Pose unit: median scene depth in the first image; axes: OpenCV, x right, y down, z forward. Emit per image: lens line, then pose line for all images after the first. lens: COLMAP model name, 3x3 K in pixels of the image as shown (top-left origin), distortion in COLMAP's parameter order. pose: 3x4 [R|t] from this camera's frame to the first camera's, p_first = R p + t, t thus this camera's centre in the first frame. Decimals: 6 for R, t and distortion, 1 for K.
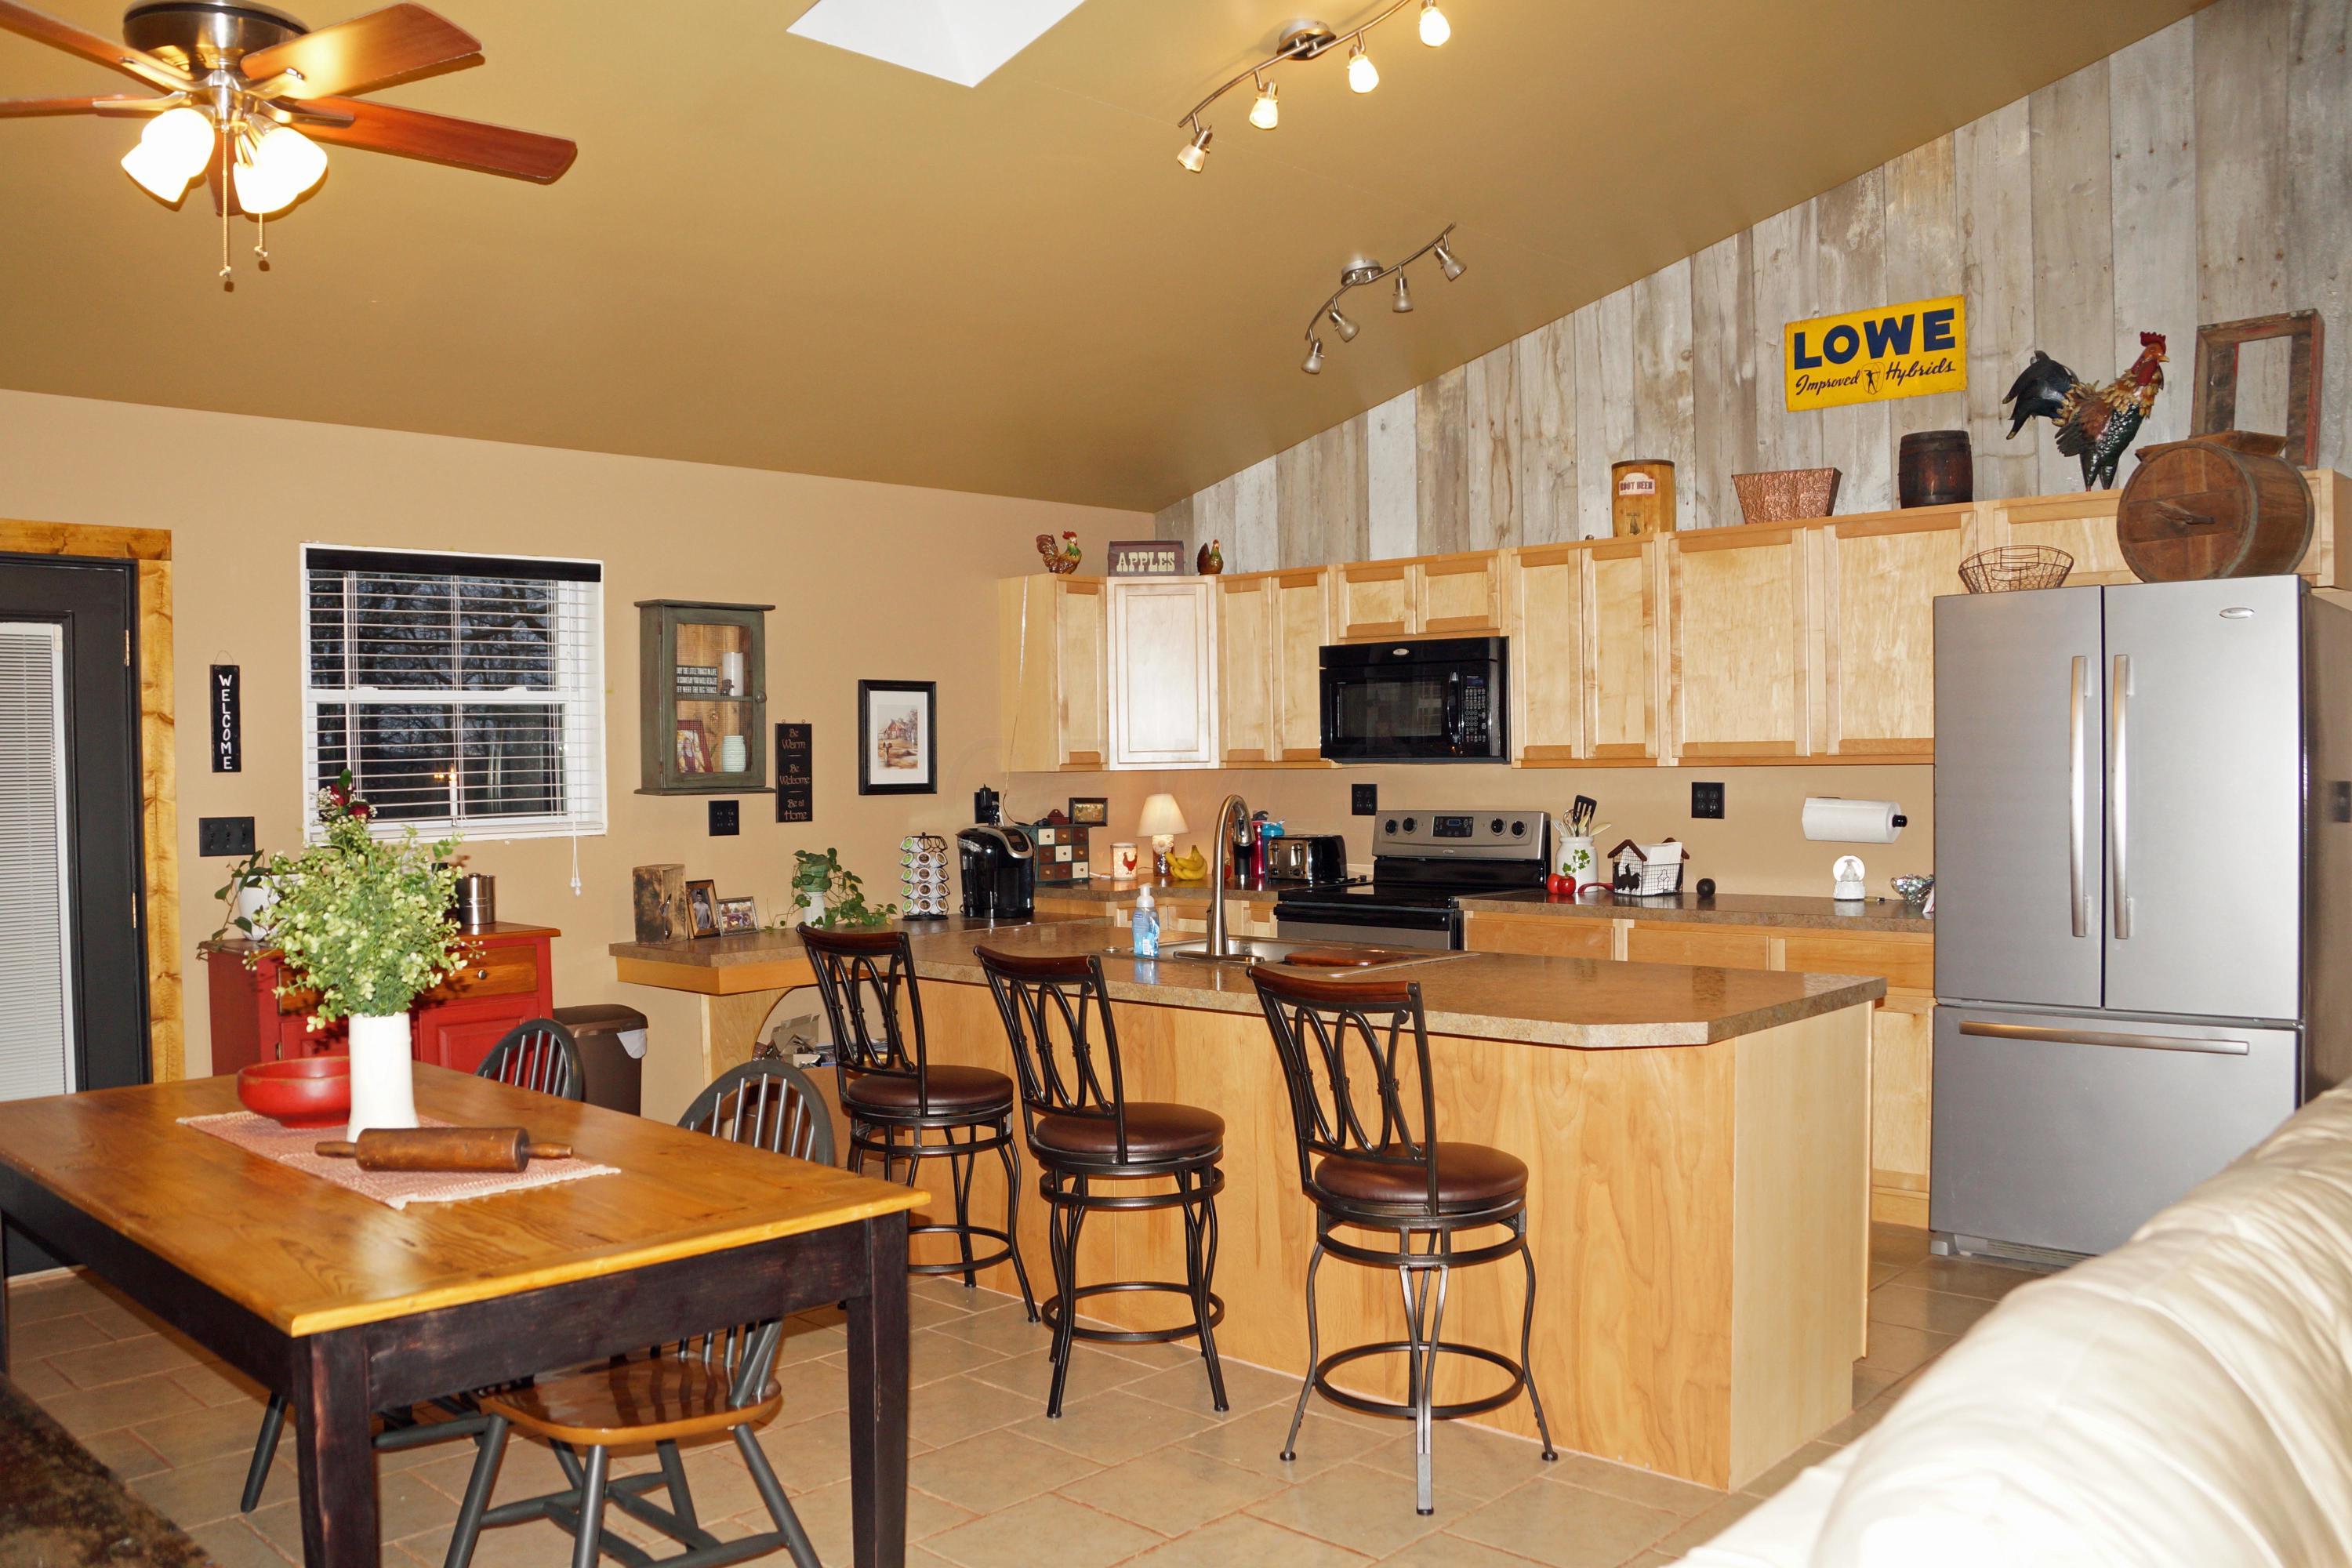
lens RADIAL K [[1855.5, 0, 1189.1], [0, 1855.5, 794.6], [0, 0, 1]] dist [-0.172276, 0.120879]
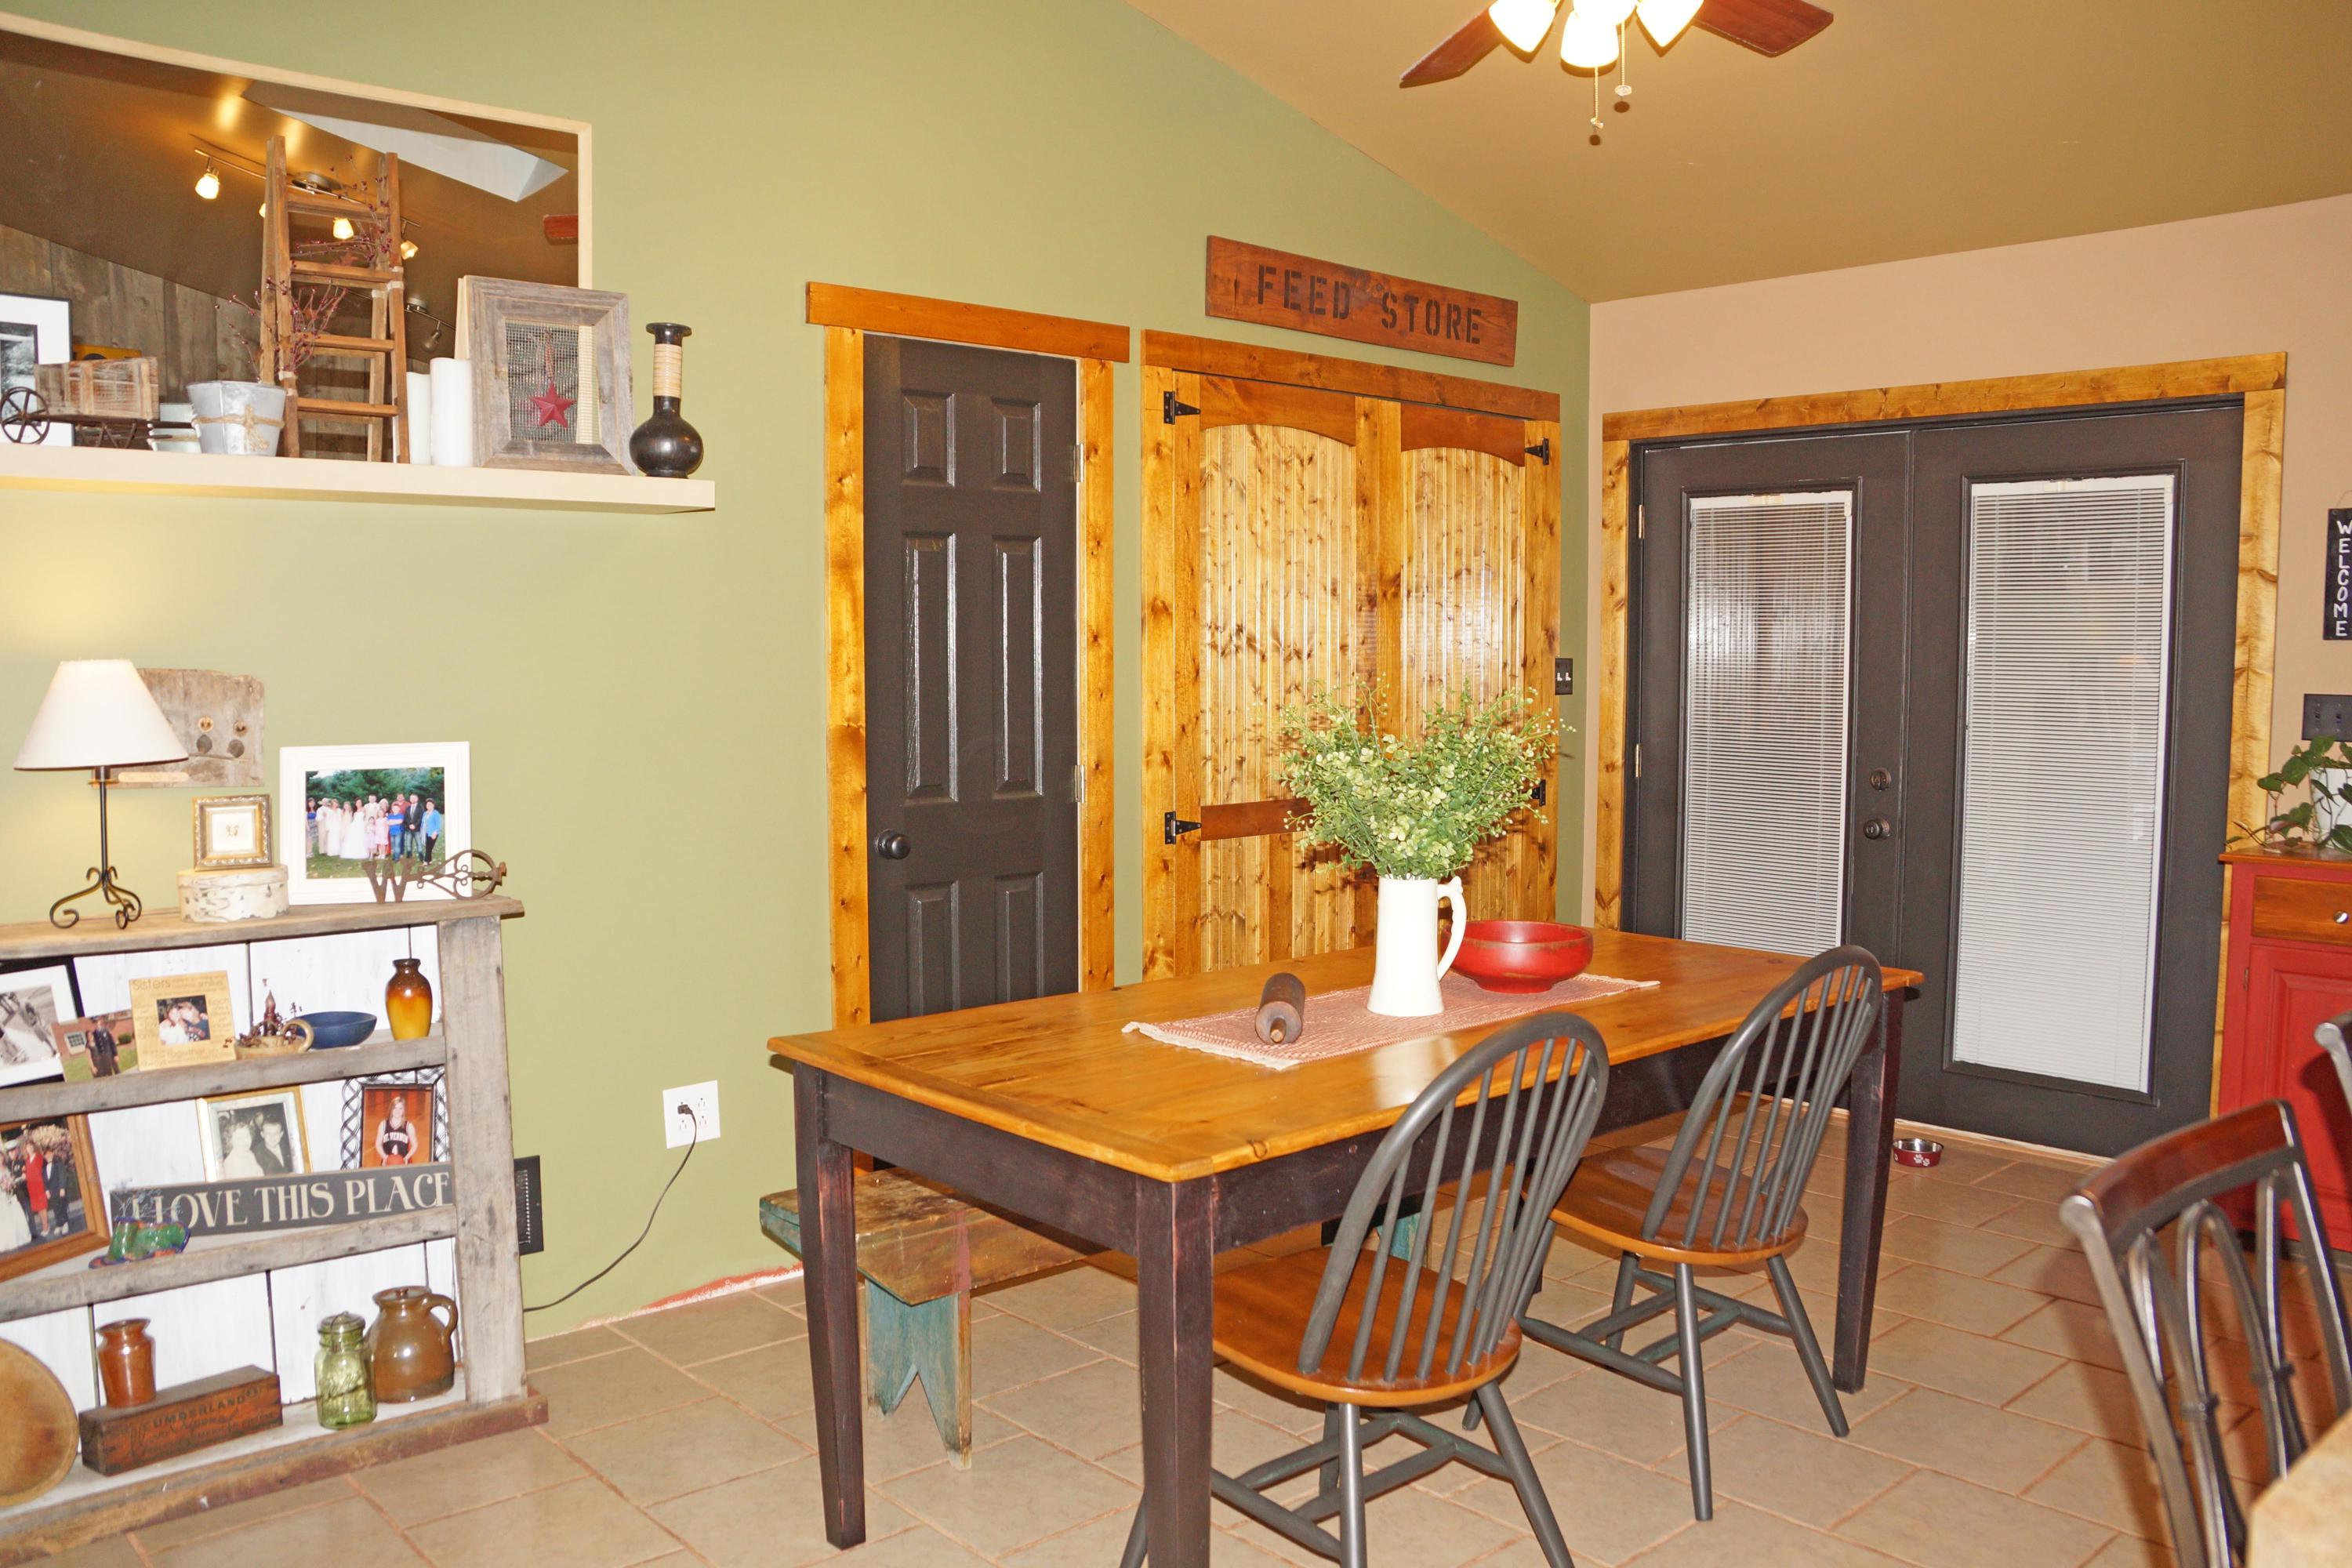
lens RADIAL K [[1855.5, 0, 1179.8], [0, 1855.5, 799.9], [0, 0, 1]] dist [-0.172276, 0.120879]
pose [[-0.066225, 0.097897, -0.992991, 0.239313], [-0.020582, 0.994830, 0.099451, -0.007133], [0.997592, 0.027024, -0.063868, 0.405338]]
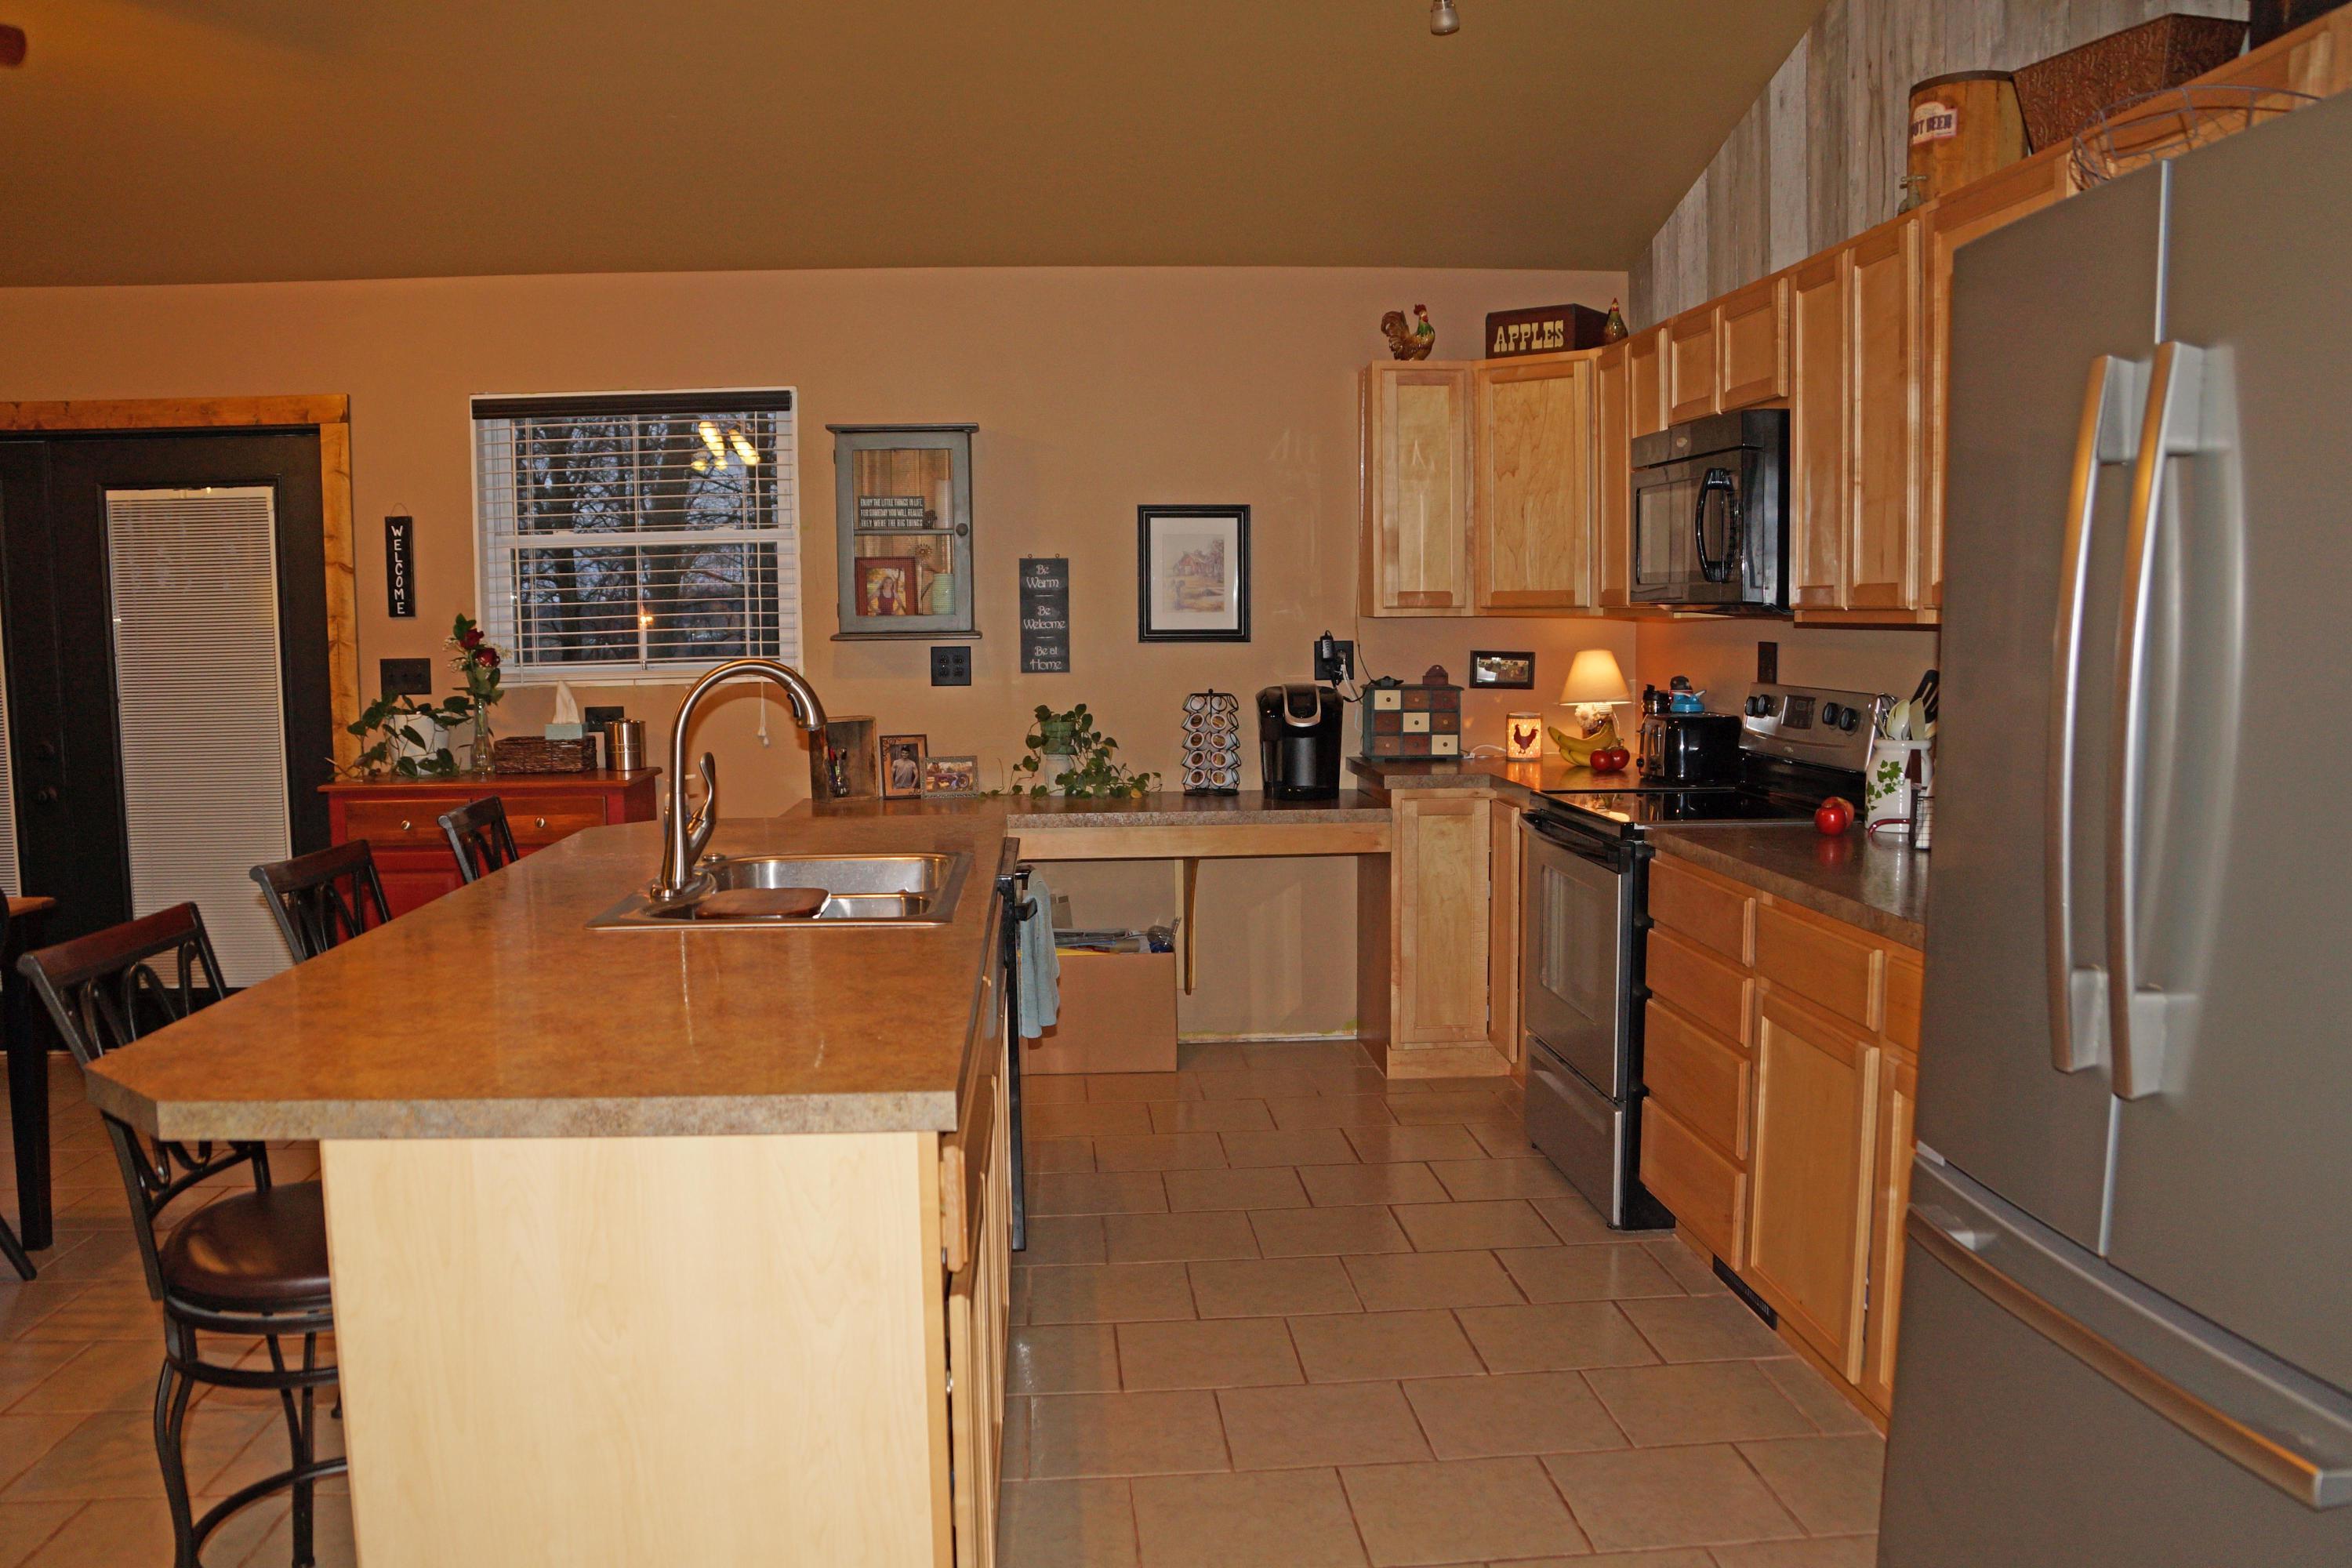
lens RADIAL K [[1855.5, 0, 1178.4], [0, 1855.5, 787.5], [0, 0, 1]] dist [-0.172276, 0.120879]
pose [[0.741146, 0.070817, -0.667599, 0.419063], [-0.012468, 0.995701, 0.091779, -0.012178], [0.671228, -0.059698, 0.738843, 0.394387]]
